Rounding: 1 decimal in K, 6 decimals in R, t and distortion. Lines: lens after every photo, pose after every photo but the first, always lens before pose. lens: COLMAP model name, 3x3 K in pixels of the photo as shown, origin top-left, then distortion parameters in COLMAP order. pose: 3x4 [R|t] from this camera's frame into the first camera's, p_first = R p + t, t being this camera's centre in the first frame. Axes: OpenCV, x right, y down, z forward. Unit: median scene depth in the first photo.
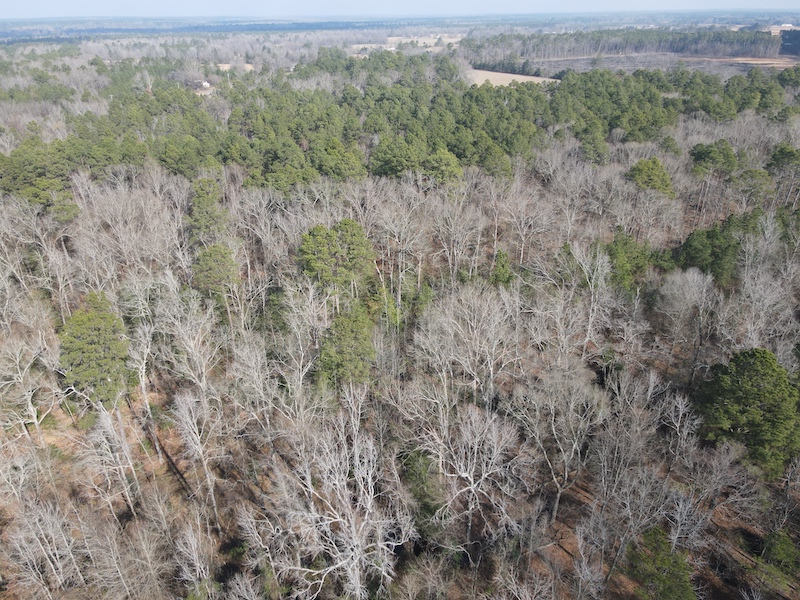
lens RADIAL K [[578.5, 0, 400.0], [0, 578.5, 300.0], [0, 0, 1]] dist [0.024695, -0.012875]
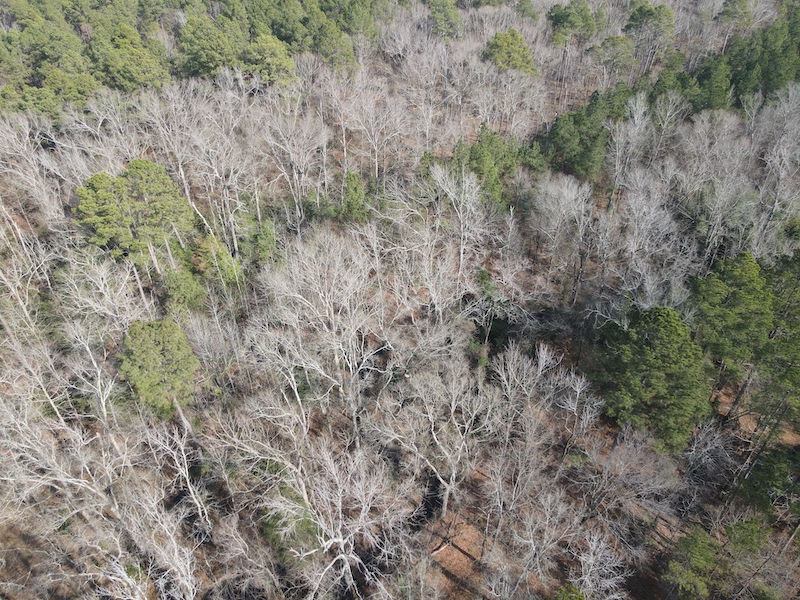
lens RADIAL K [[578.5, 0, 400.0], [0, 578.5, 300.0], [0, 0, 1]] dist [0.024695, -0.012875]
pose [[0.968176, -0.159107, 0.193183, 0.043843], [0.113838, 0.967398, 0.226234, -0.070349], [-0.222880, -0.197043, 0.954724, 0.131688]]
